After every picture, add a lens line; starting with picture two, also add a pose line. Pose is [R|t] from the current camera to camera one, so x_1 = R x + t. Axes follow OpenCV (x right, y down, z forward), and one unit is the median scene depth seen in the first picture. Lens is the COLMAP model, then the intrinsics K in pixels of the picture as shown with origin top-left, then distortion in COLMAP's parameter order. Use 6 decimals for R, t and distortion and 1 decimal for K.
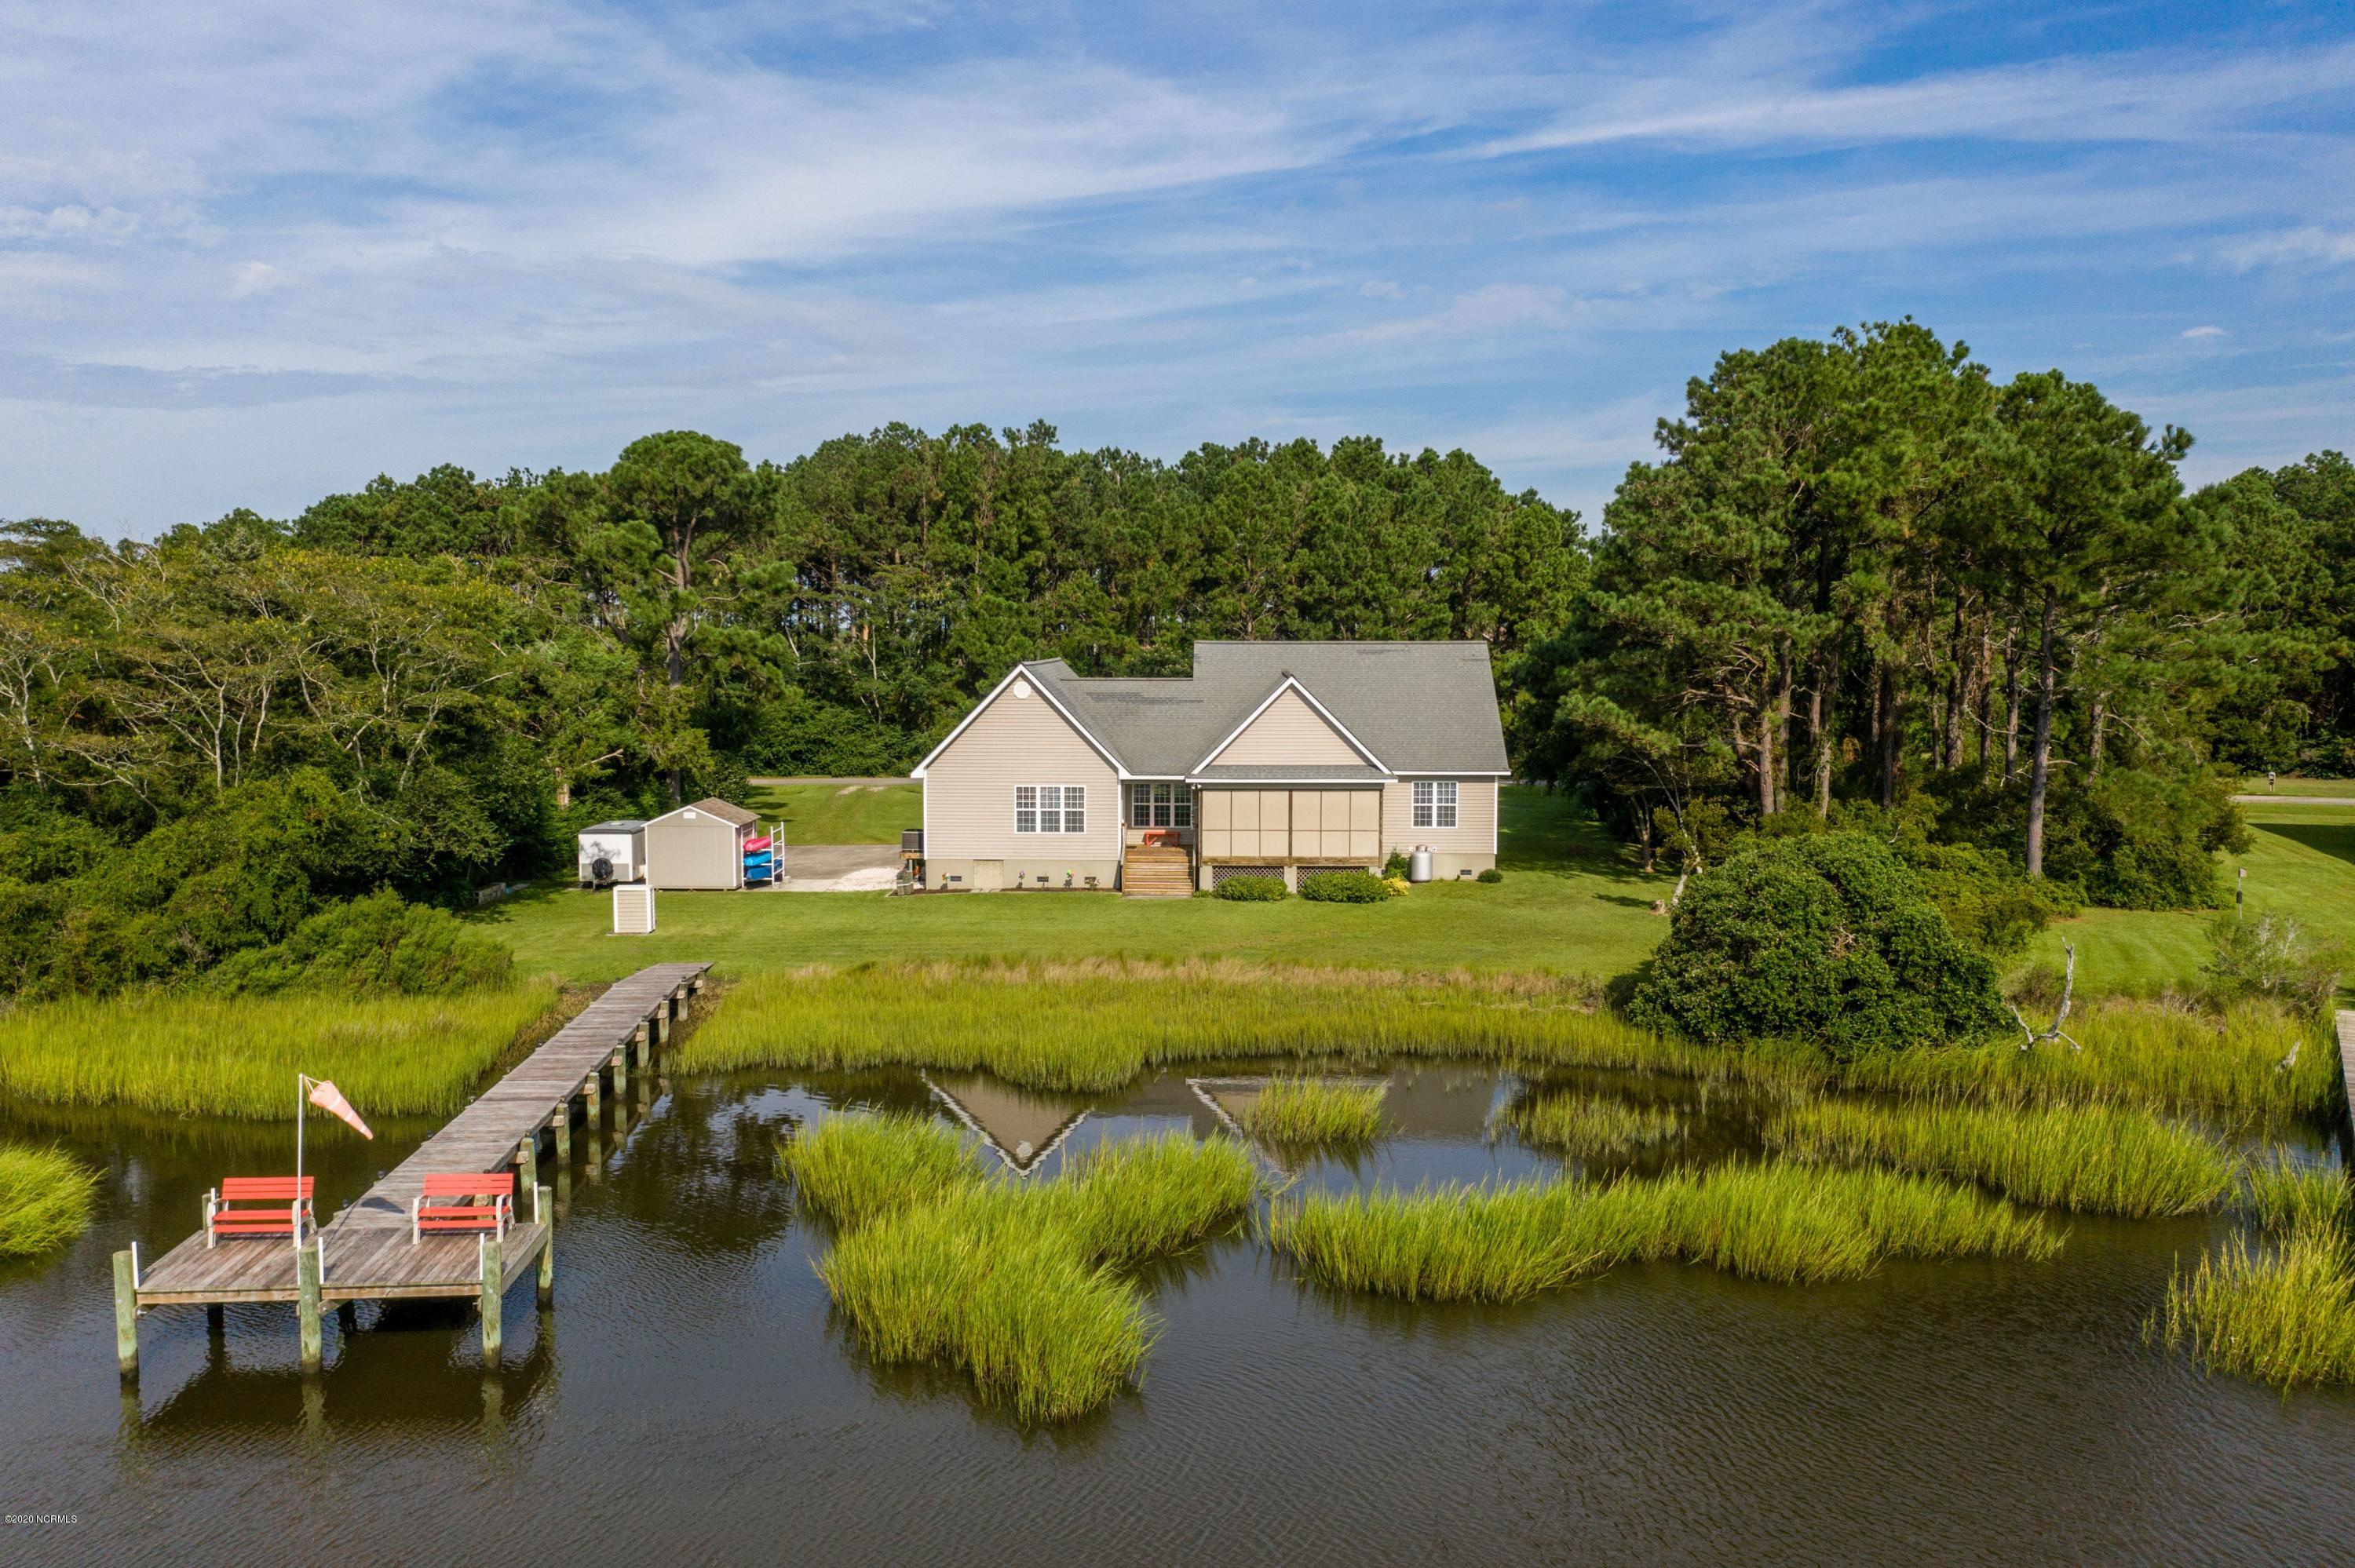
lens RADIAL K [[1861.5, 0, 1170.4], [0, 1861.5, 779.0], [0, 0, 1]] dist [-0.001762, 0.013682]
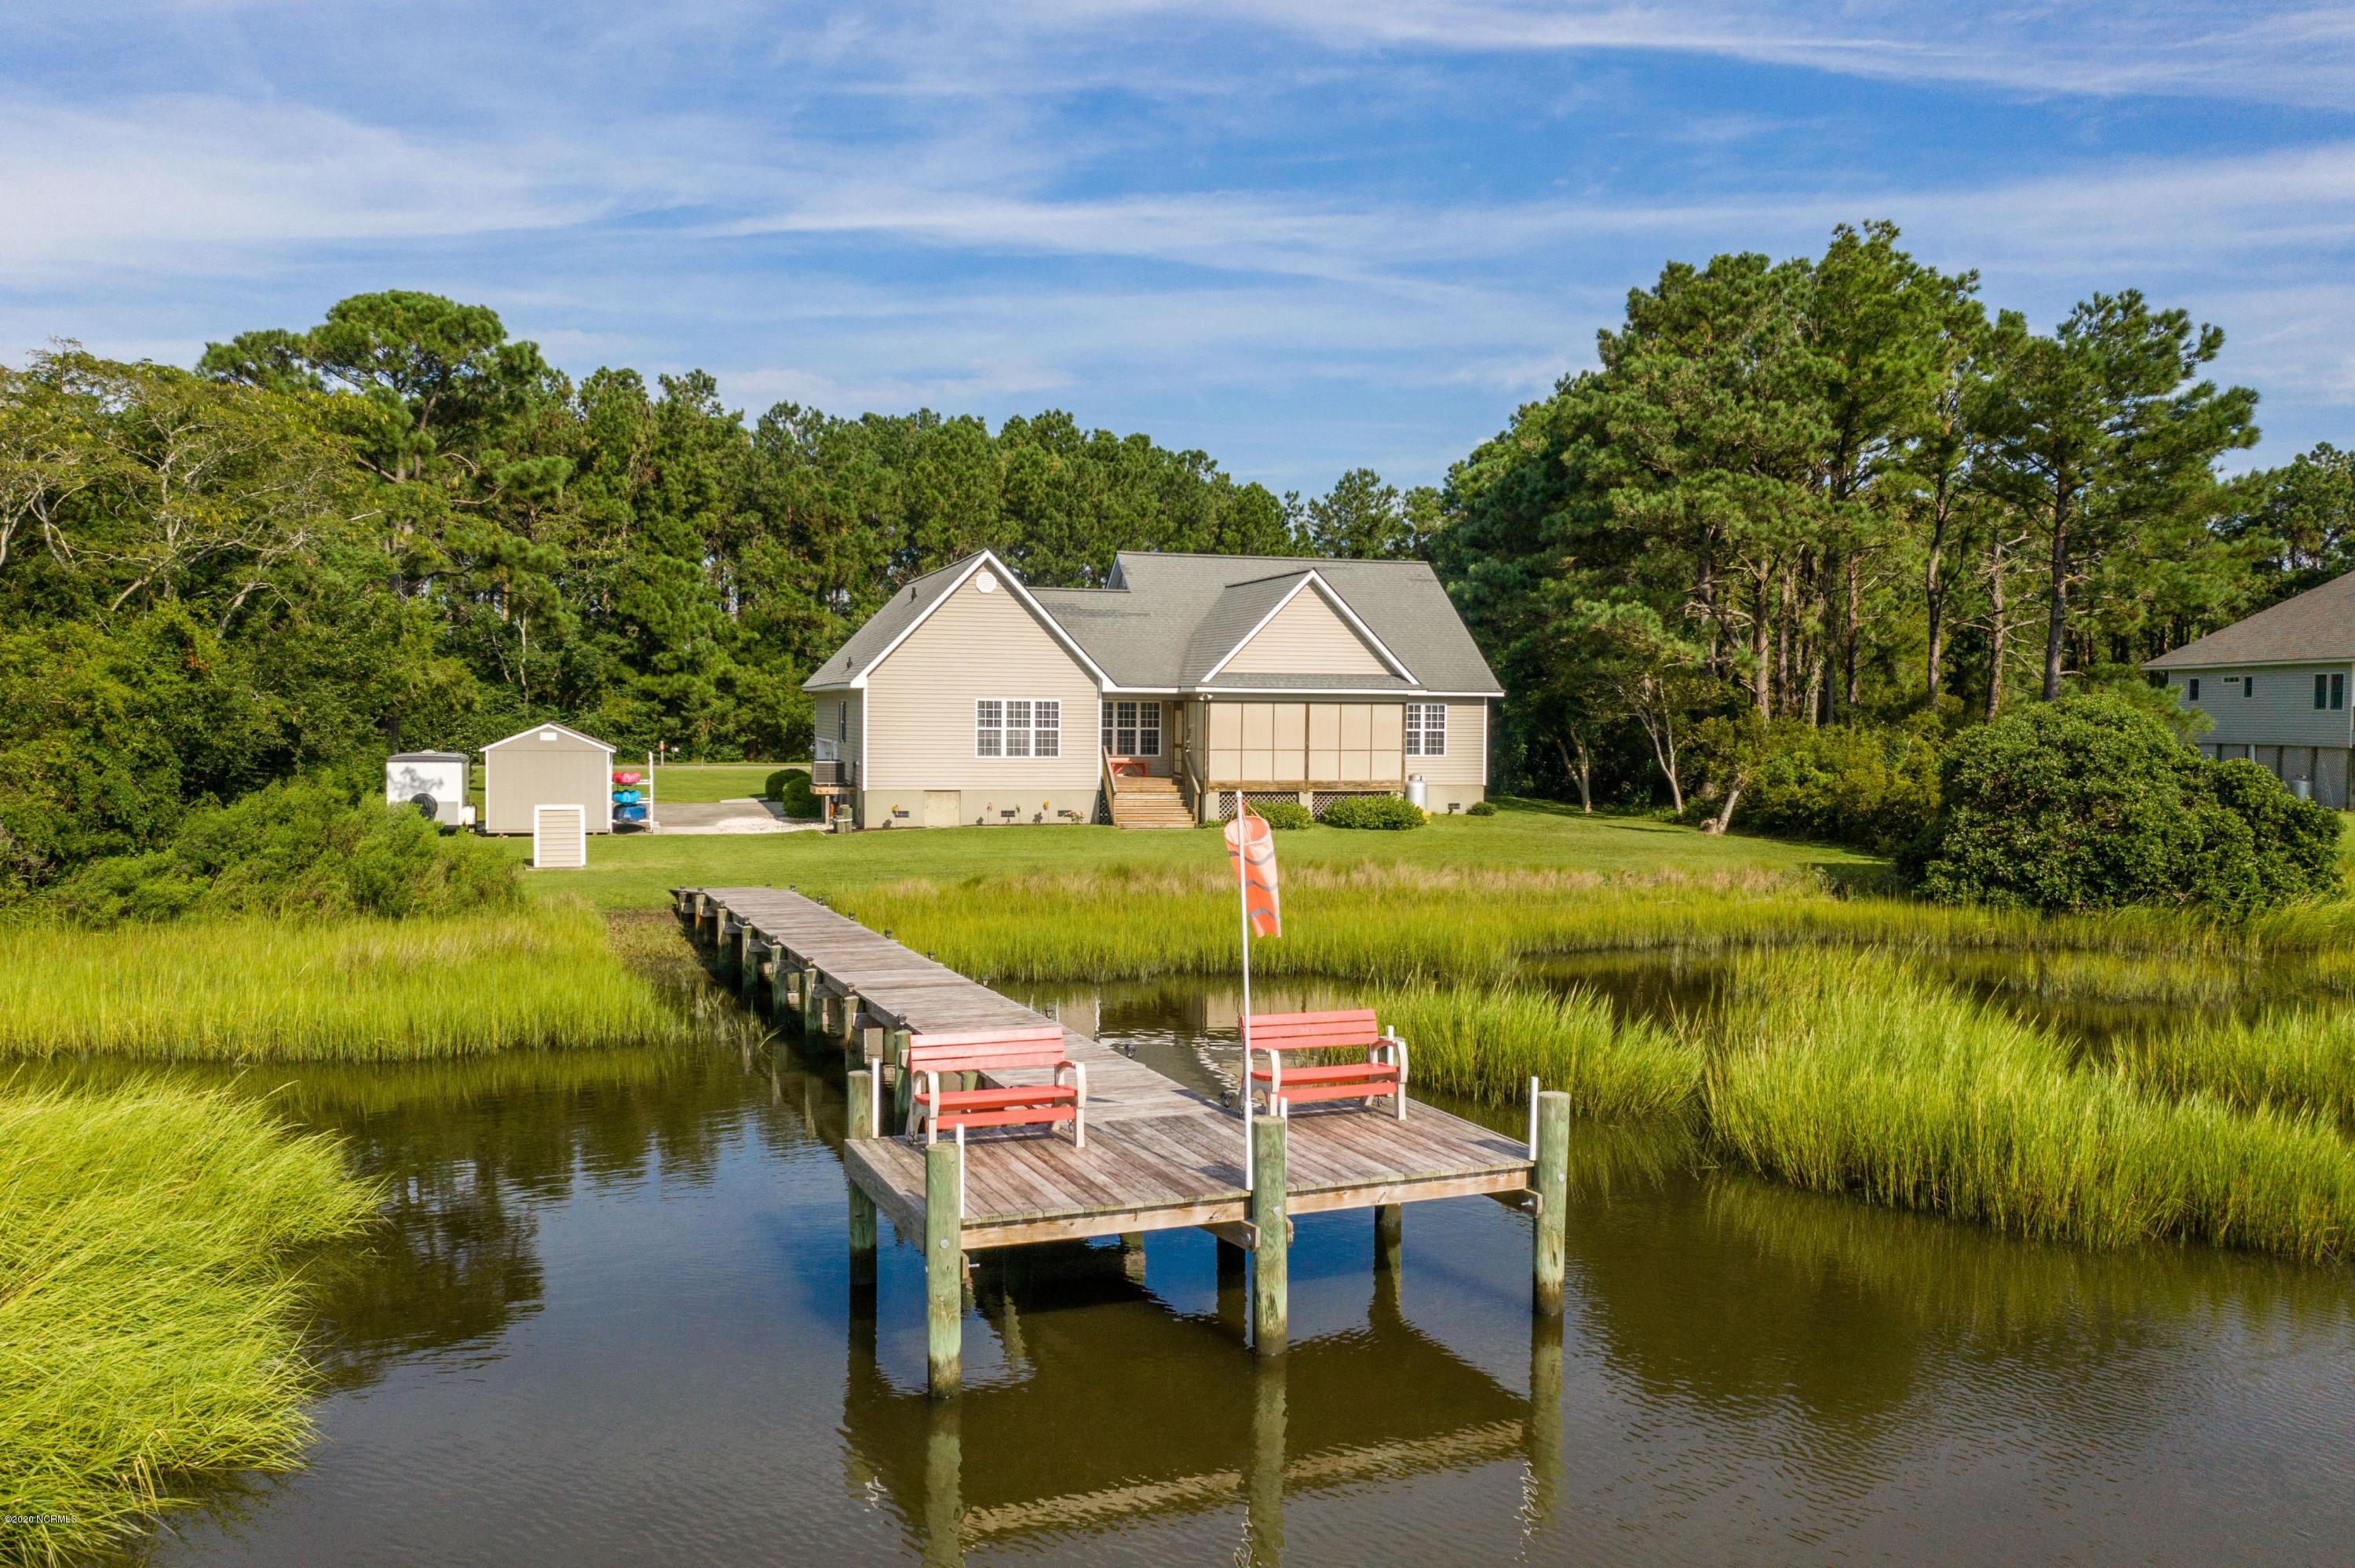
lens RADIAL K [[1861.5, 0, 1179.1], [0, 1861.5, 776.4], [0, 0, 1]] dist [-0.001762, 0.013682]
pose [[0.950821, -0.003126, 0.309726, -0.258876], [0.014596, 0.999290, -0.034723, 0.068990], [-0.309398, 0.037536, 0.950192, 0.199781]]
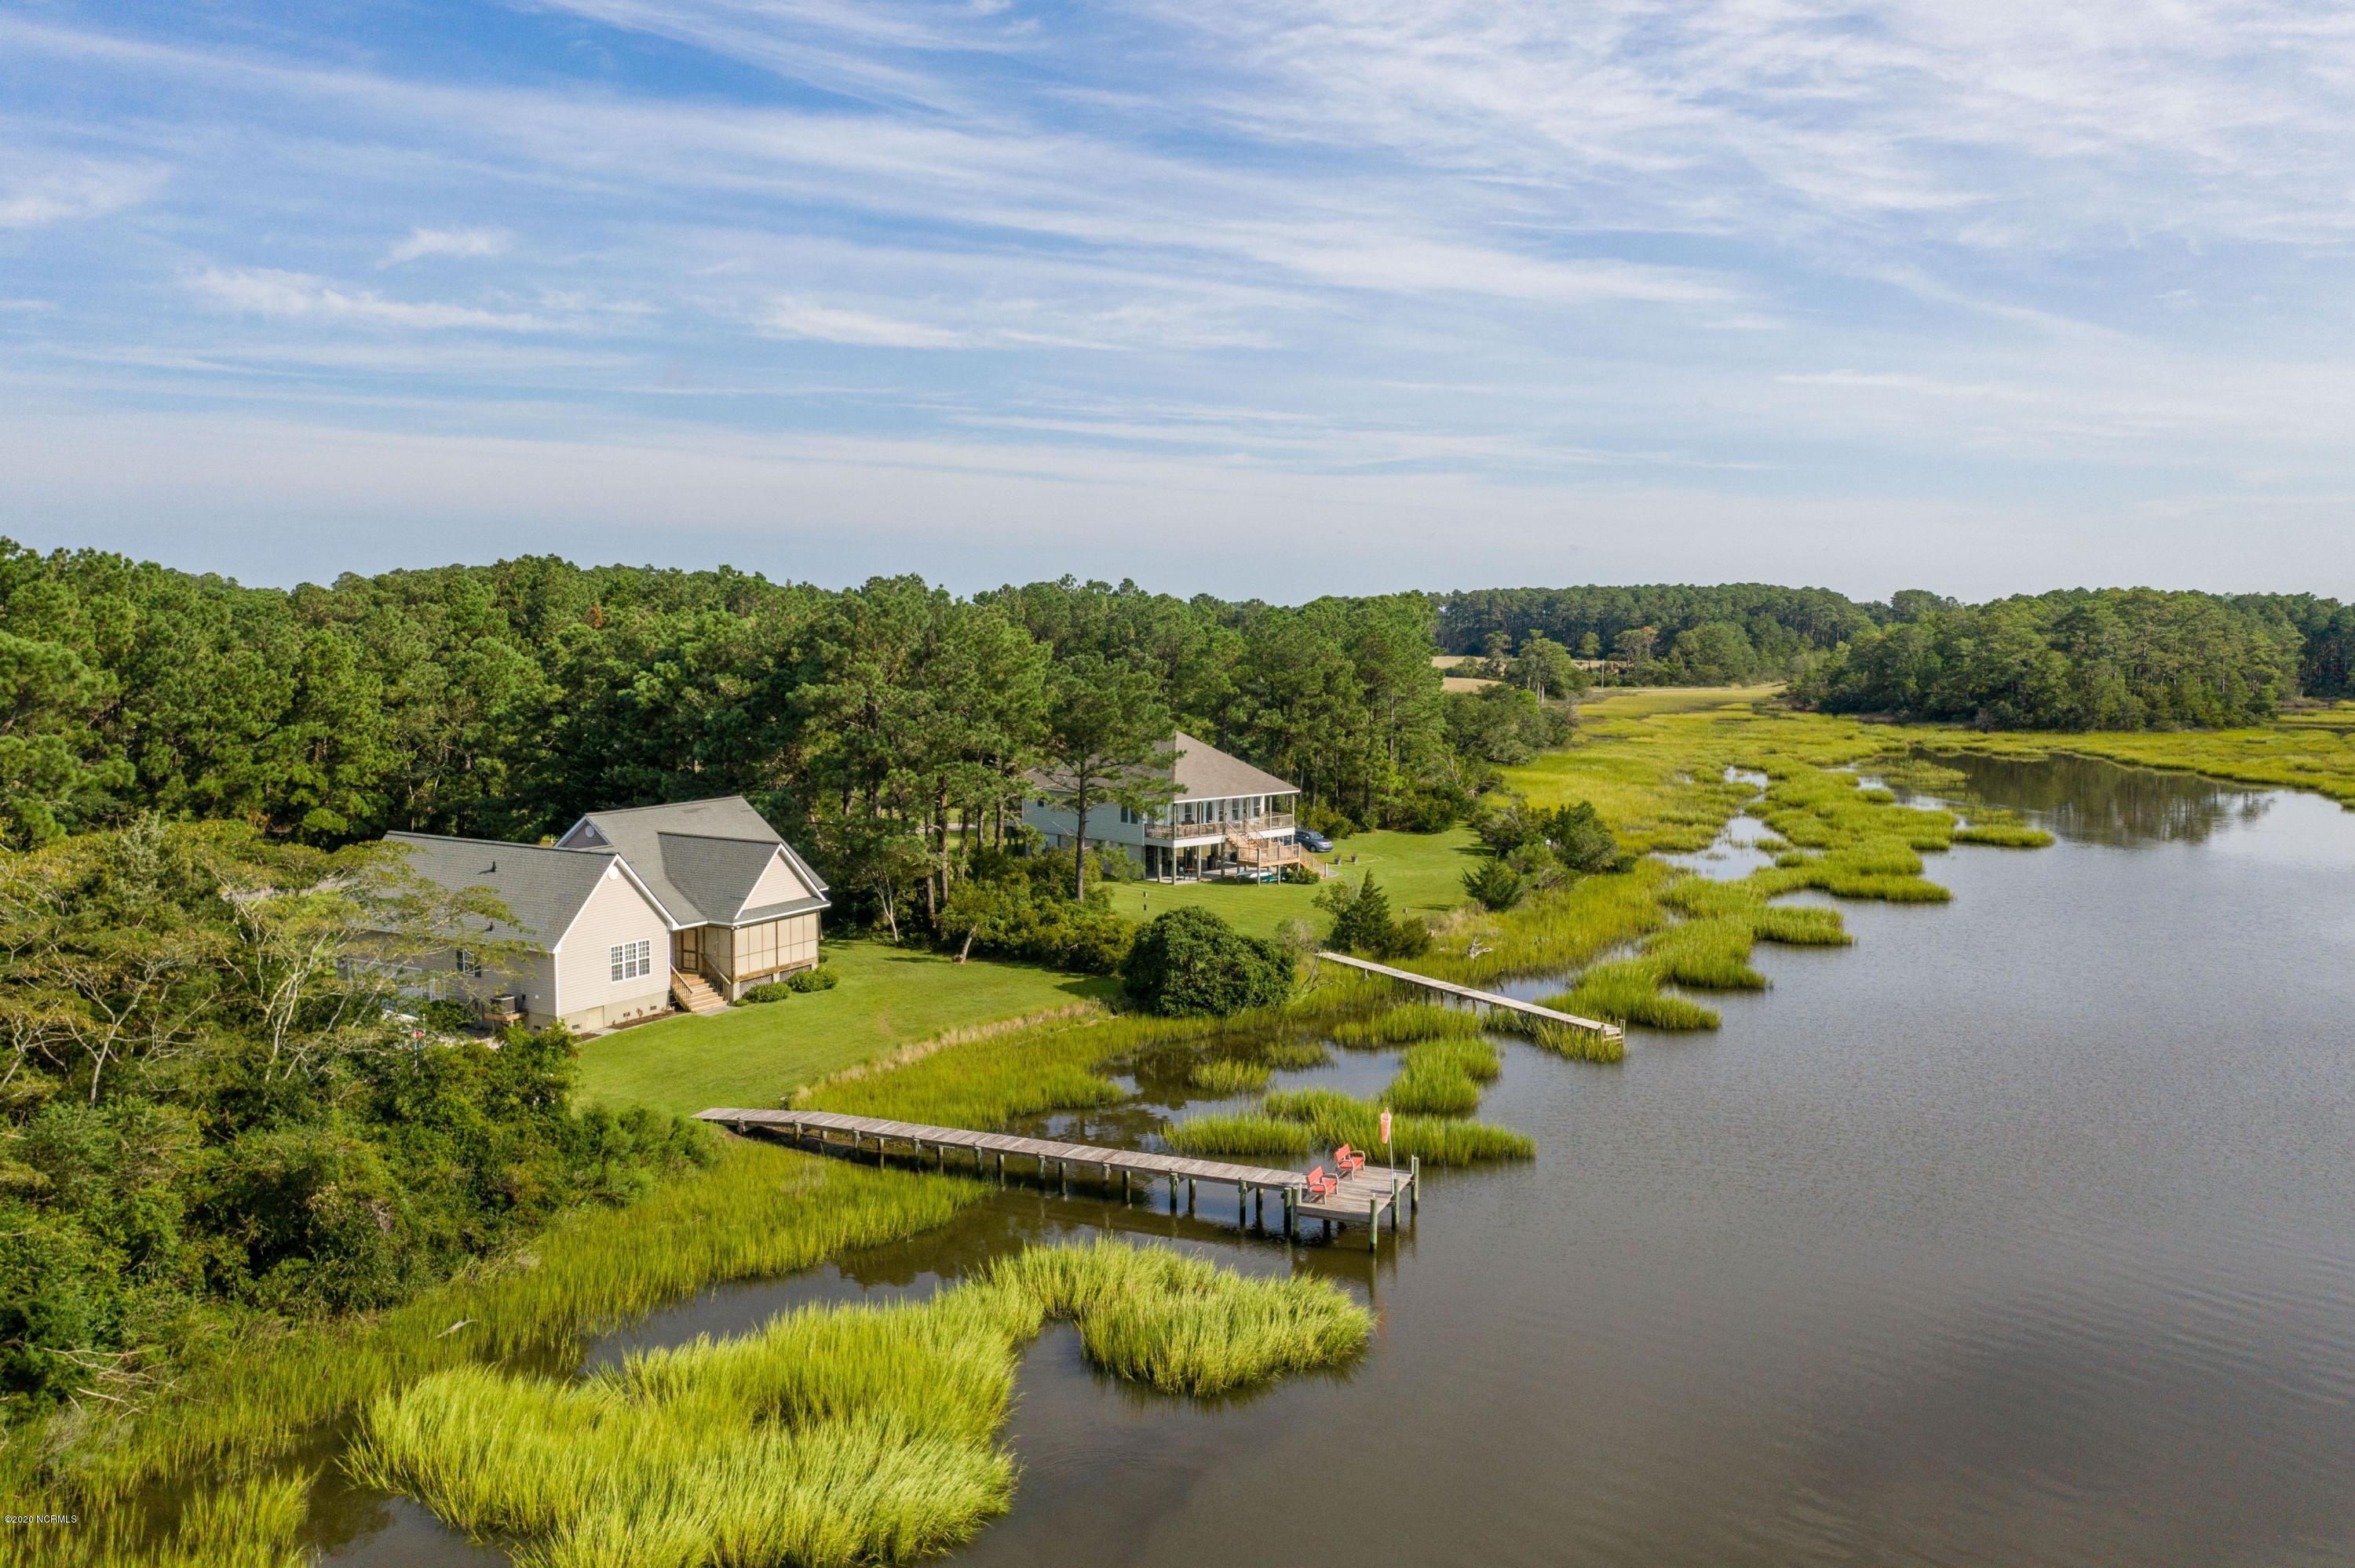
lens RADIAL K [[1861.5, 0, 1180.7], [0, 1861.5, 781.2], [0, 0, 1]] dist [-0.001762, 0.013682]
pose [[0.457245, -0.074600, 0.886206, -1.066728], [0.059817, 0.996799, 0.053046, -0.159895], [-0.887327, 0.028755, 0.460244, 0.050320]]
